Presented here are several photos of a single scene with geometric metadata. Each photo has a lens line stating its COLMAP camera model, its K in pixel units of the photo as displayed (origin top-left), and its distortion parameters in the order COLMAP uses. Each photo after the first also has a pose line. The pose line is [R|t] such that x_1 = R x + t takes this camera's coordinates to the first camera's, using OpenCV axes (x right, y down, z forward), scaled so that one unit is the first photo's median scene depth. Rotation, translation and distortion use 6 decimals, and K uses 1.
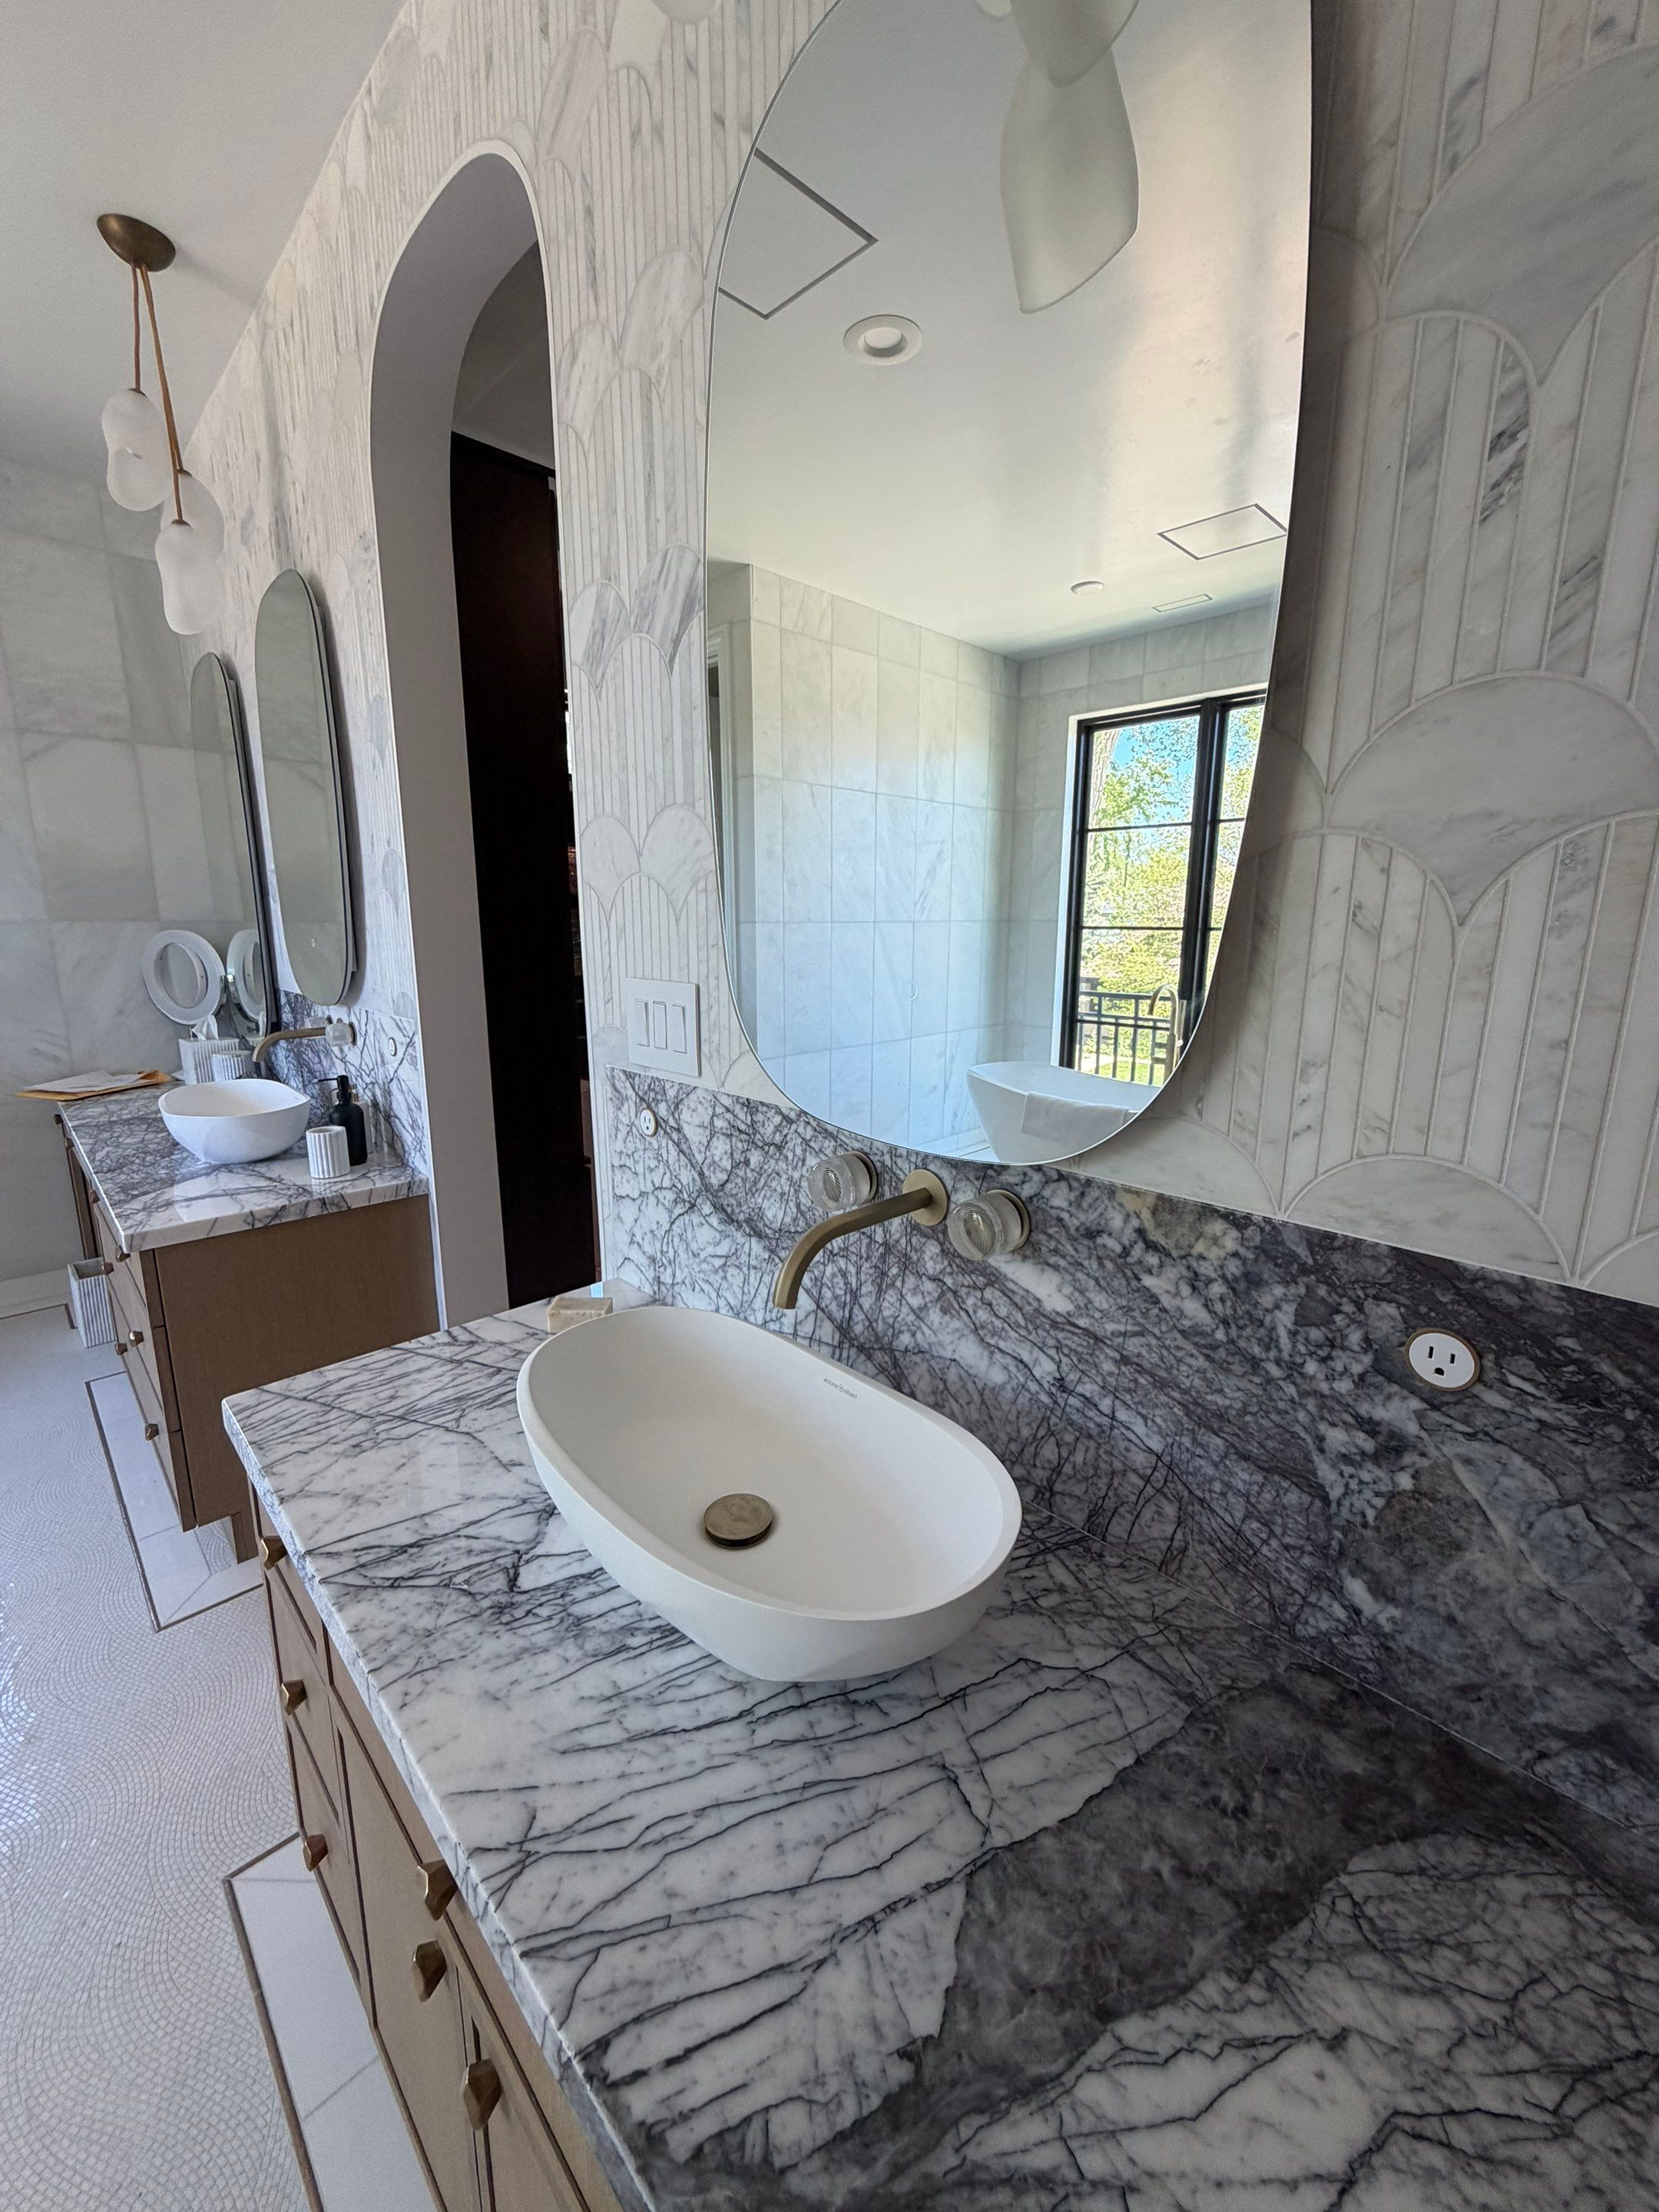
lens RADIAL K [[883.8, 0, 830.7], [0, 883.8, 1099.6], [0, 0, 1]] dist [0.000375, 0.000035]
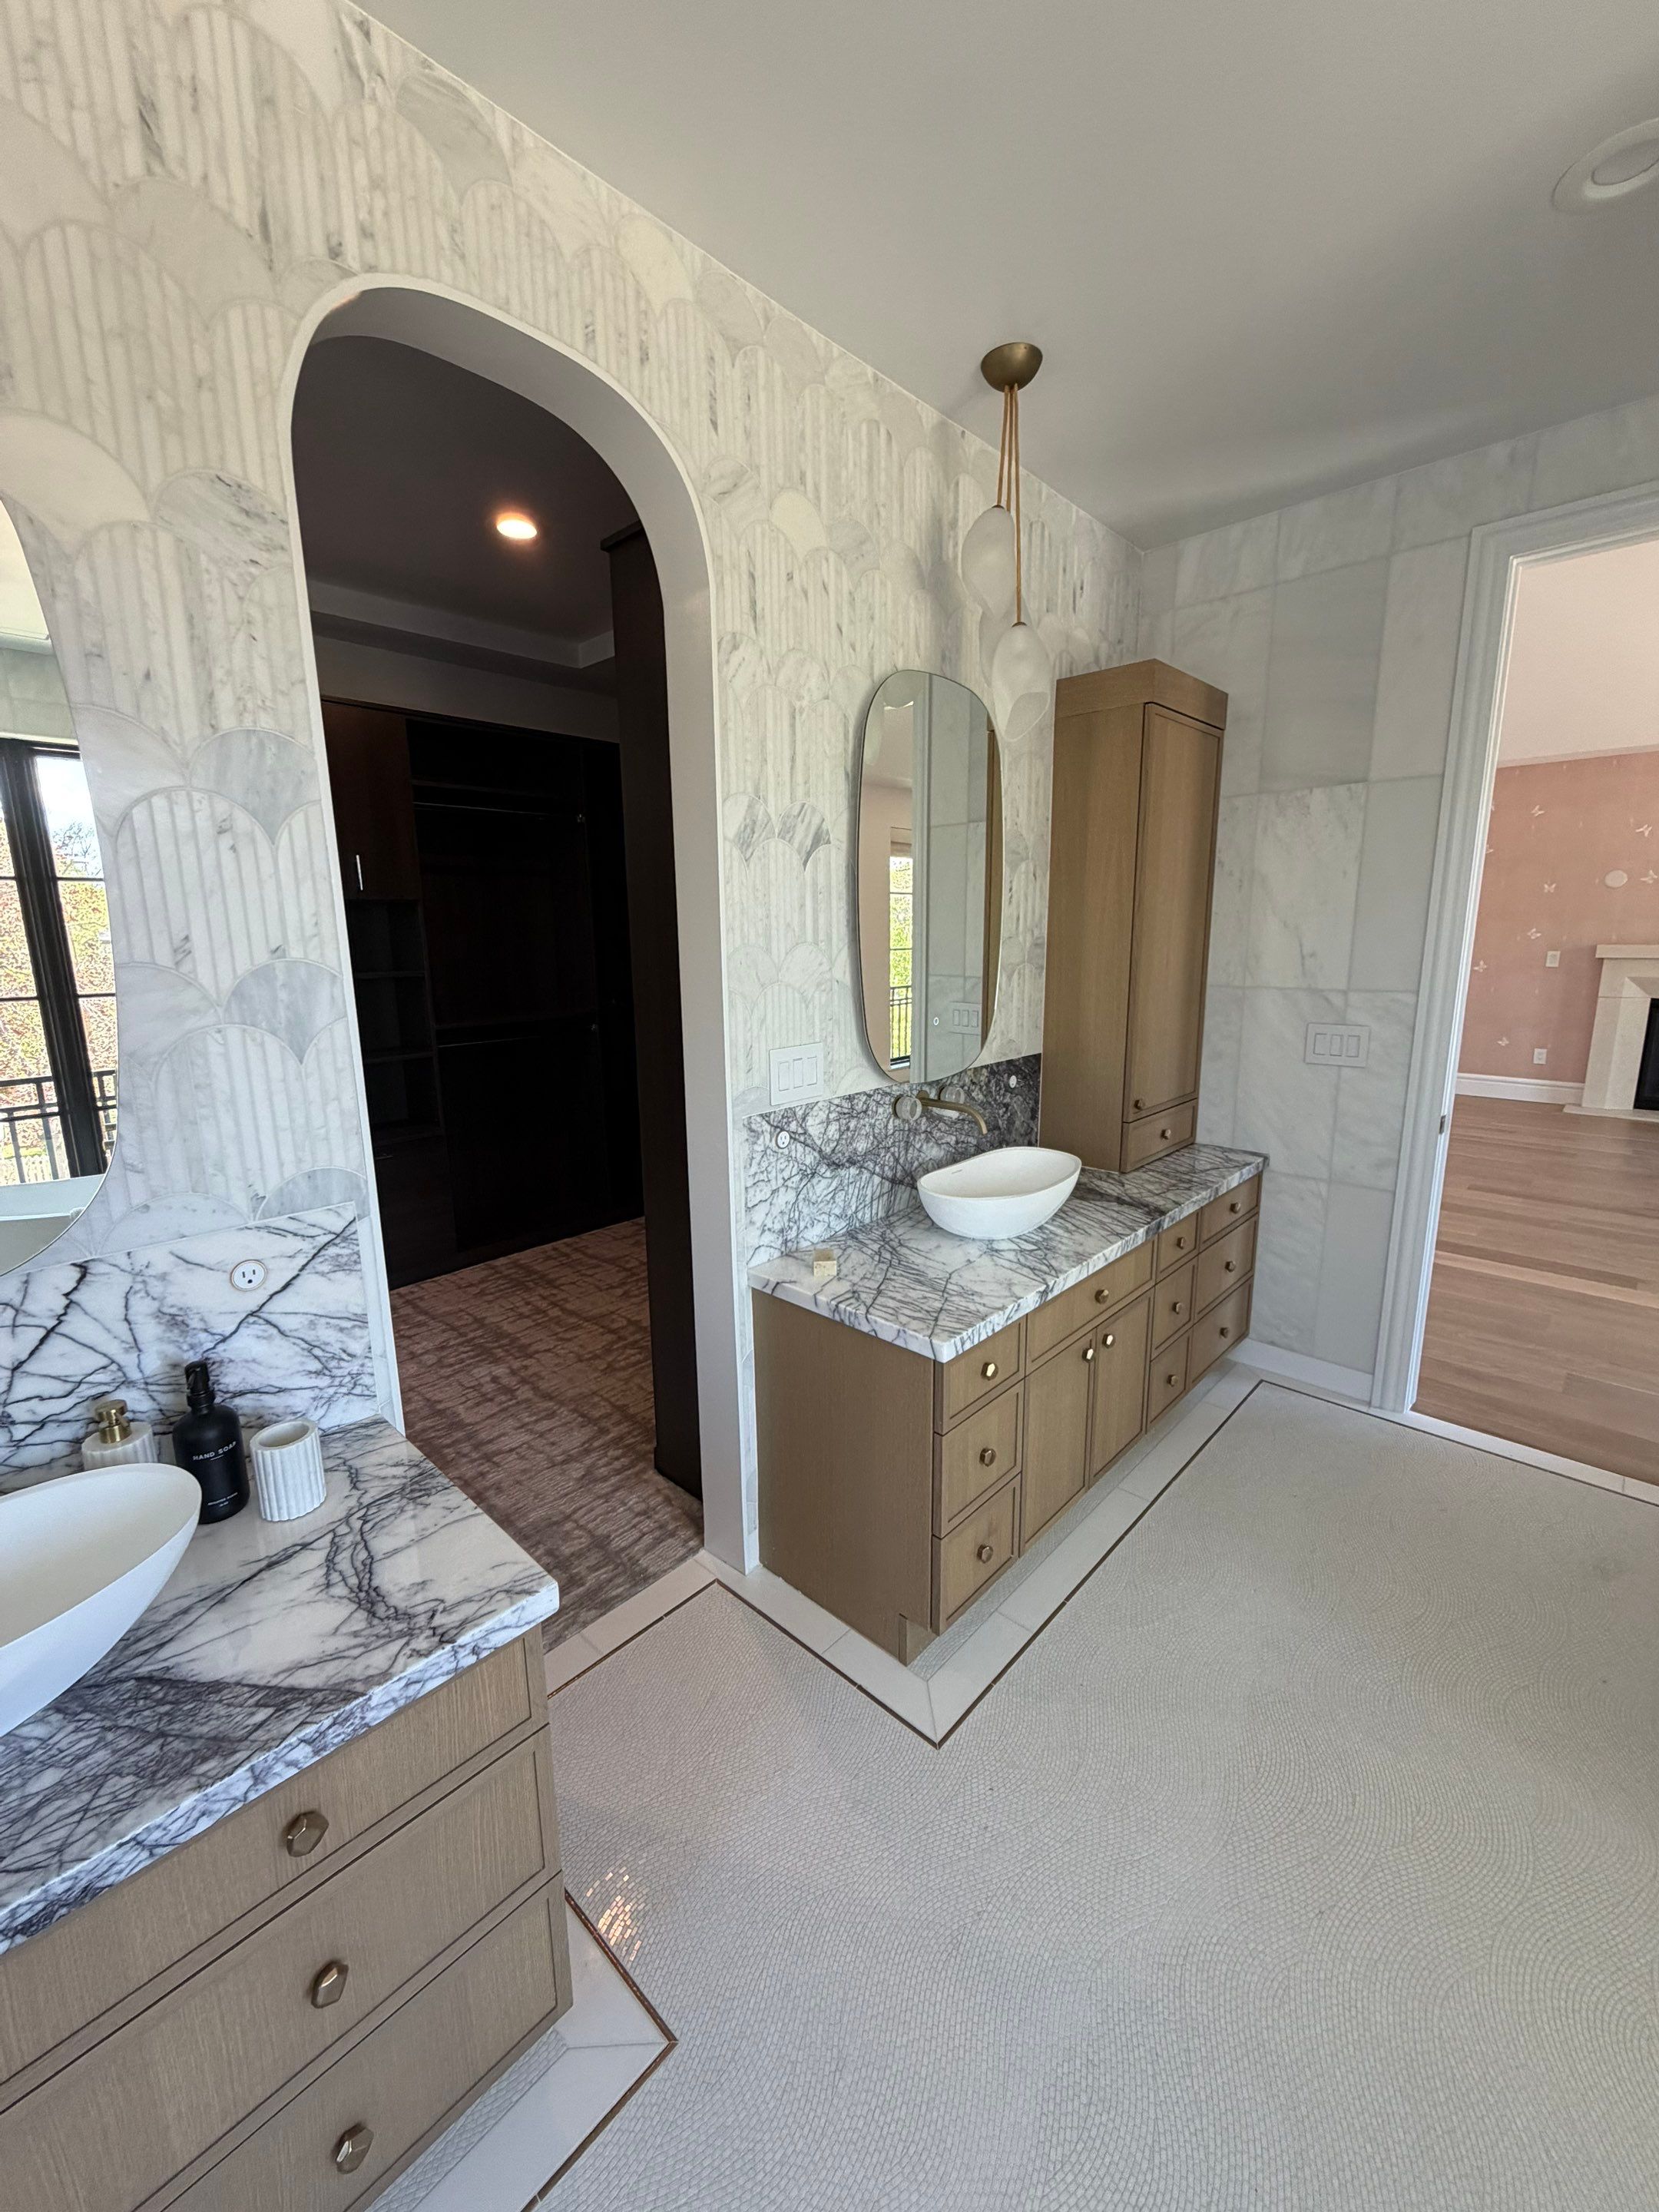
lens RADIAL K [[883.8, 0, 830.7], [0, 883.8, 1099.6], [0, 0, 1]] dist [0.000375, 0.000035]
pose [[-0.053298, -0.195992, 0.979156, -2.150770], [0.211144, 0.956168, 0.202883, -0.423651], [-0.976001, 0.217556, -0.009580, 1.151970]]
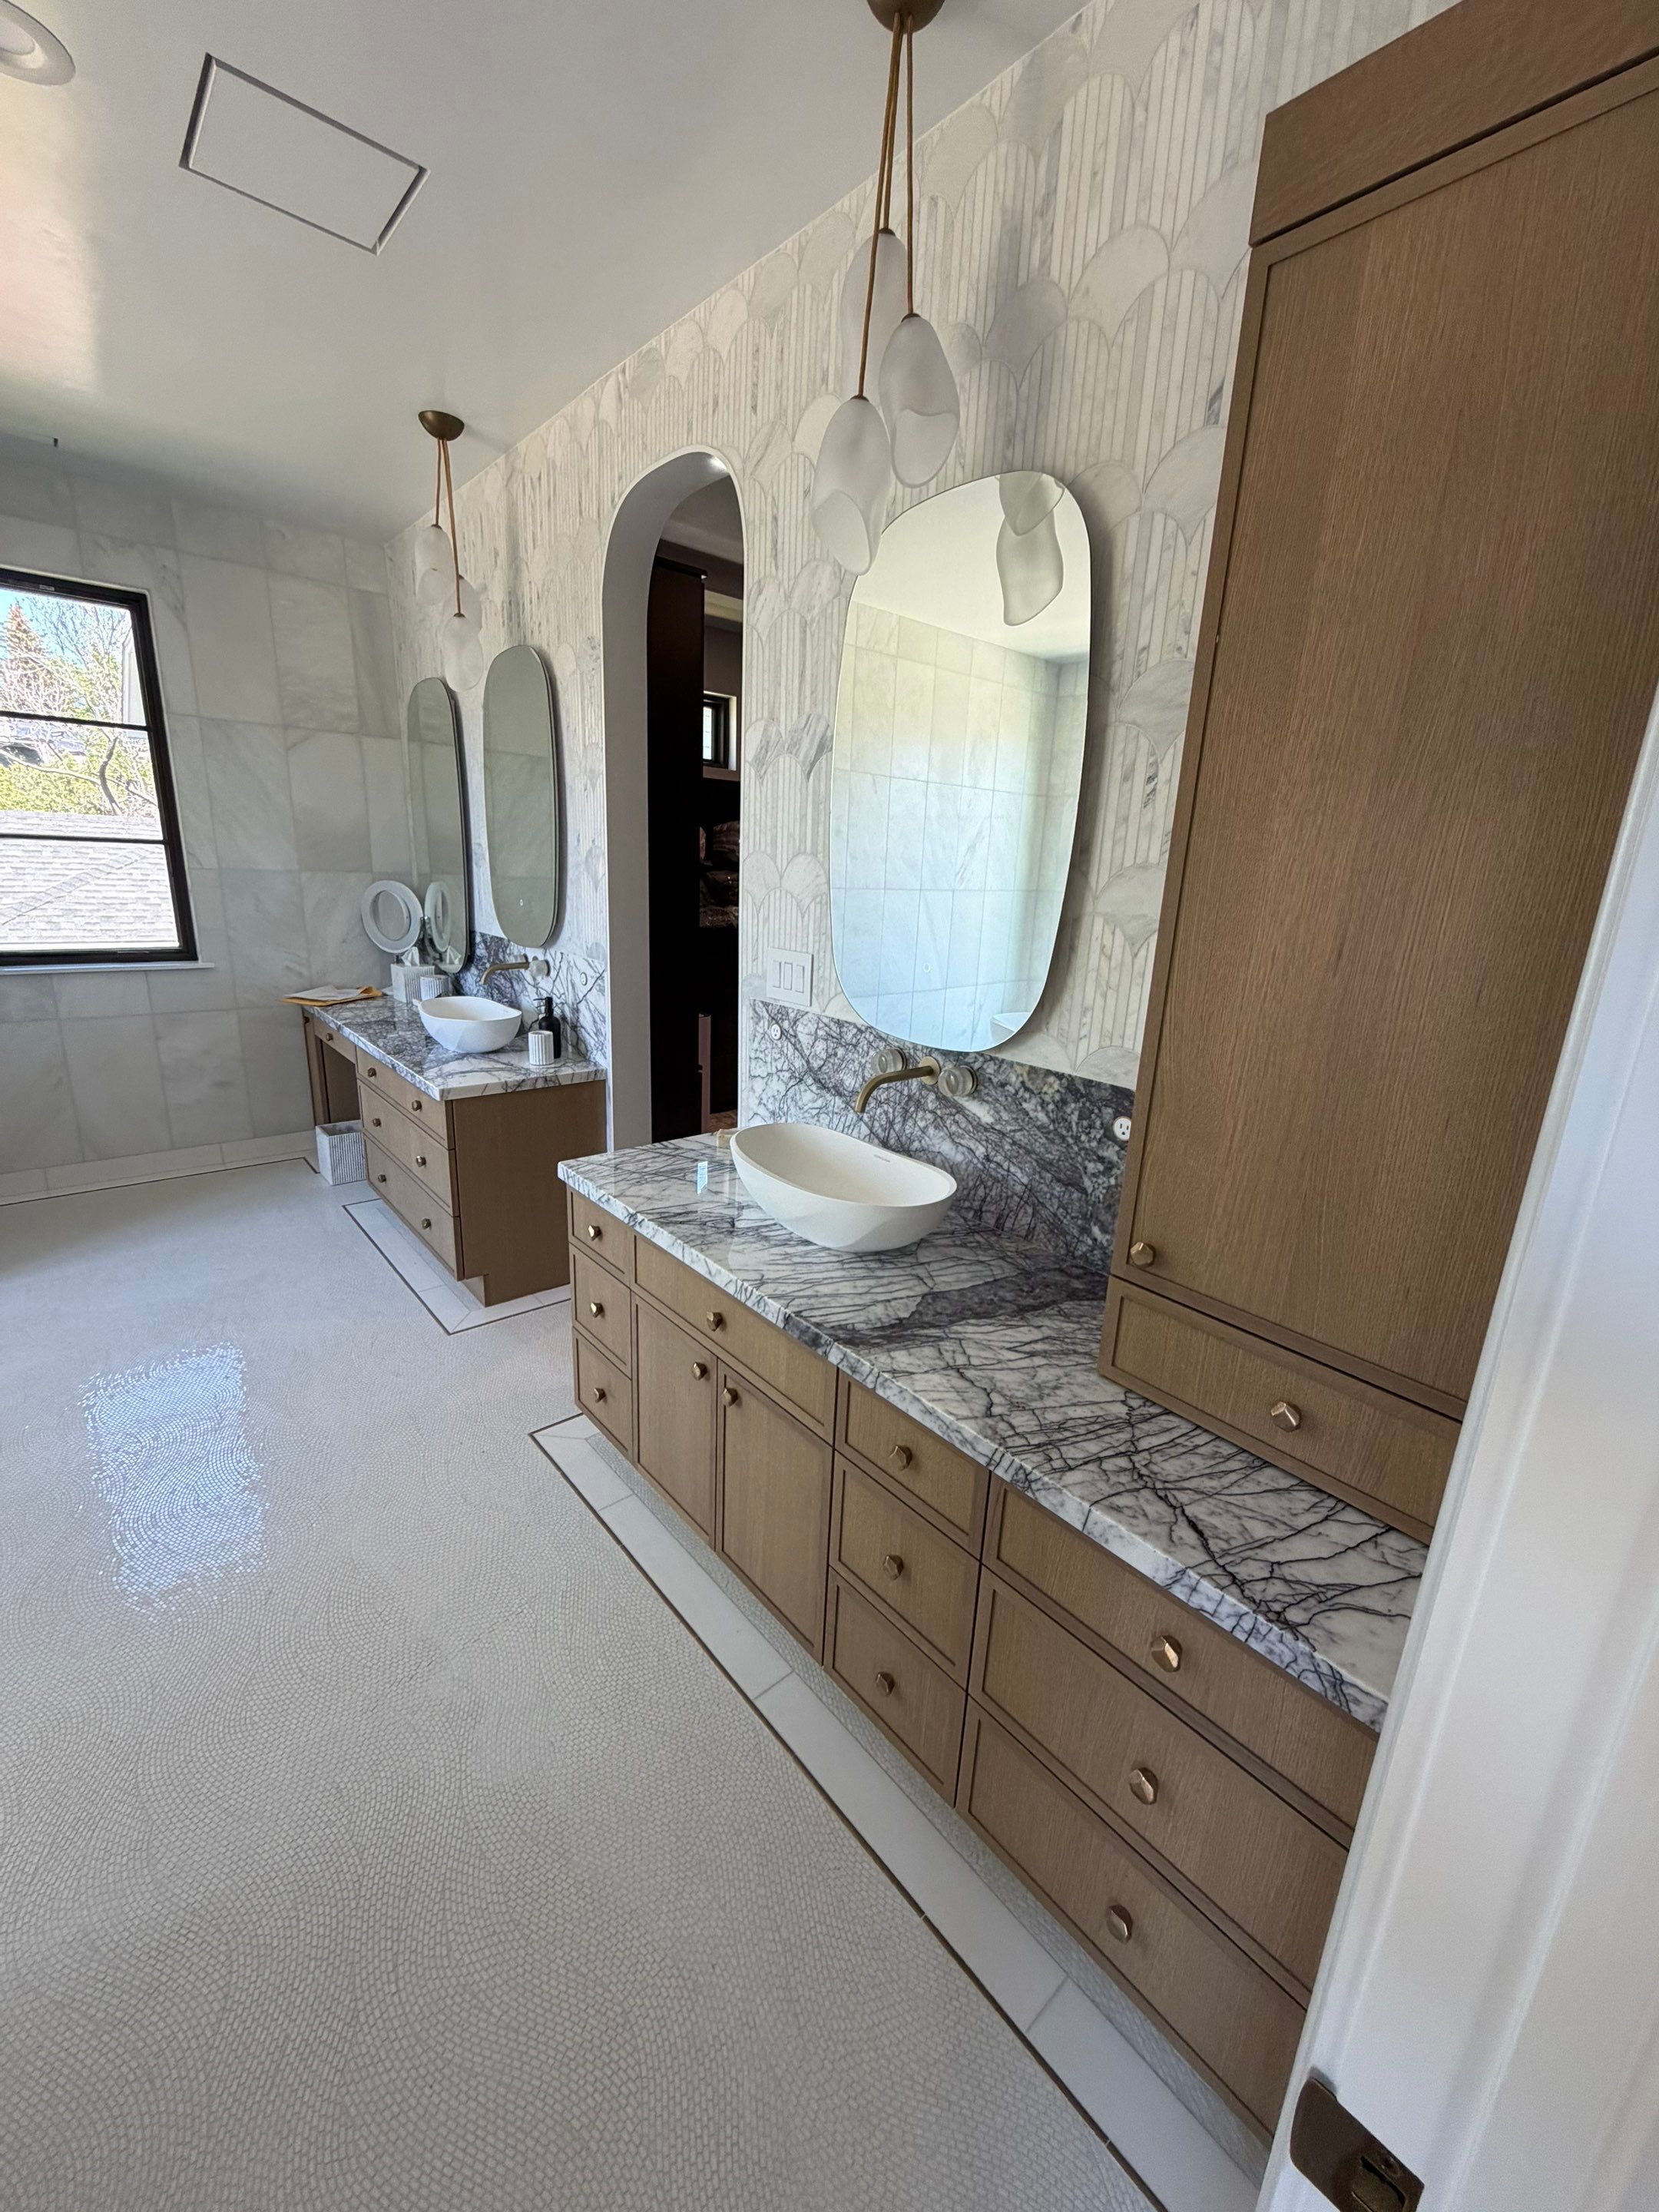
lens RADIAL K [[883.8, 0, 830.7], [0, 883.8, 1099.6], [0, 0, 1]] dist [0.000375, 0.000035]
pose [[0.997744, 0.052309, -0.042087, -0.025733], [-0.049641, 0.996833, 0.062128, 0.056641], [0.045204, -0.059898, 0.997180, -0.908722]]
